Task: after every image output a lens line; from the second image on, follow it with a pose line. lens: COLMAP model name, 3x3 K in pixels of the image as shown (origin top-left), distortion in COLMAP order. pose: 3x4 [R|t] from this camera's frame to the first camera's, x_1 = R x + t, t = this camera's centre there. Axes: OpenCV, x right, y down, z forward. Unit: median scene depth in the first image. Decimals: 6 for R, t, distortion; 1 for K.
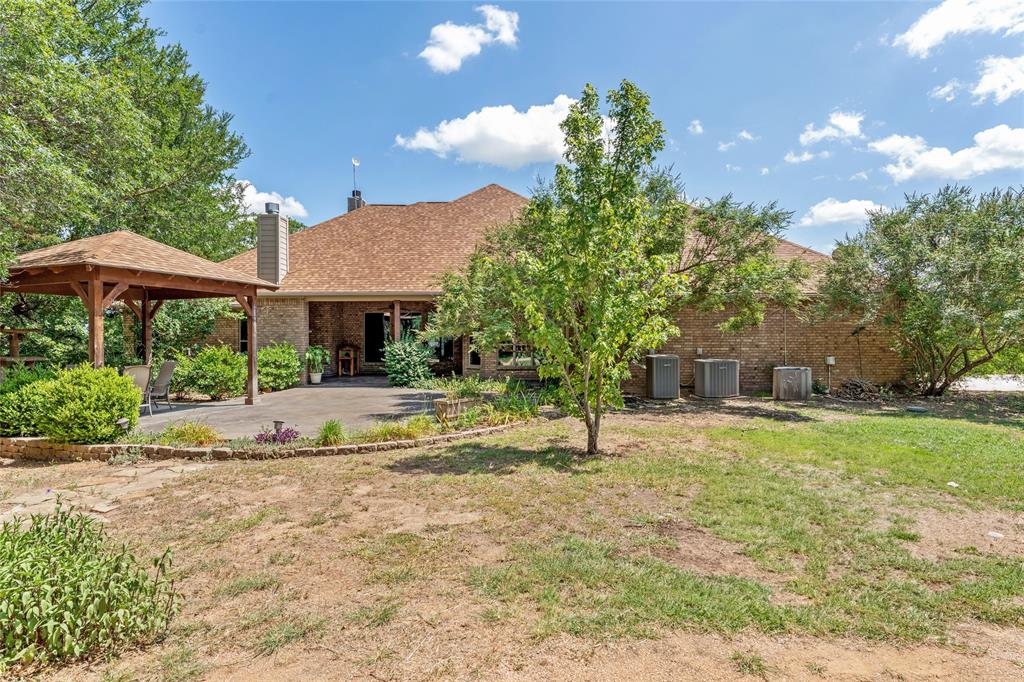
lens RADIAL K [[515.1, 0, 510.5], [0, 515.1, 338.9], [0, 0, 1]] dist [-0.000184, 0.000983]
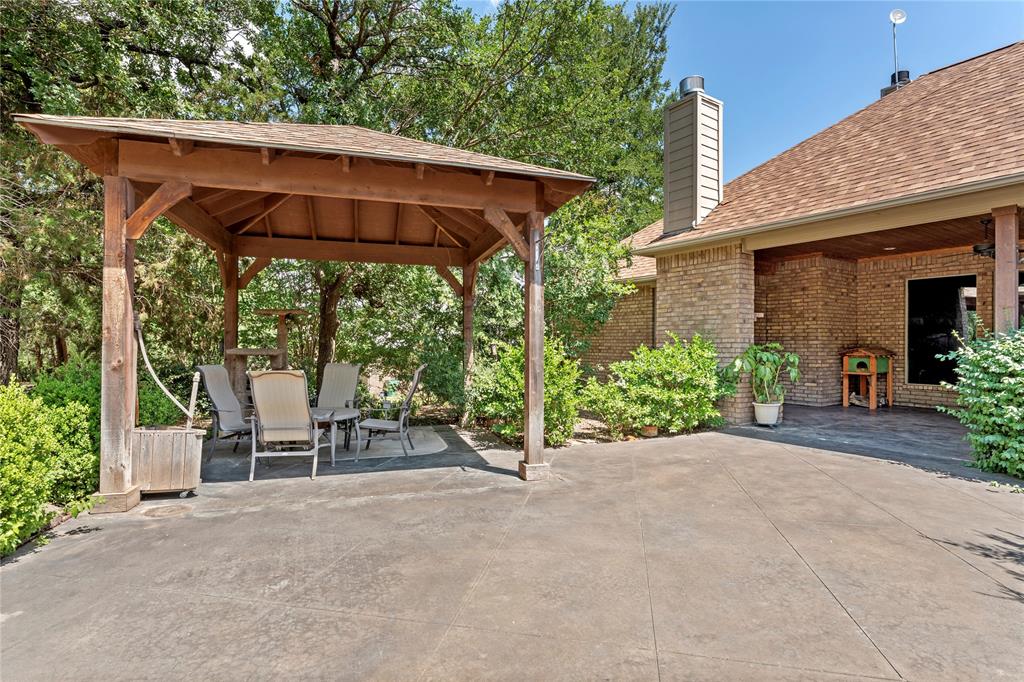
lens RADIAL K [[515.1, 0, 506.5], [0, 515.1, 339.1], [0, 0, 1]] dist [-0.000184, 0.000983]
pose [[0.564467, 0.000944, -0.825455, -0.128150], [-0.010350, 0.999929, -0.005934, 0.014448], [0.825391, 0.011893, 0.564436, 0.550507]]
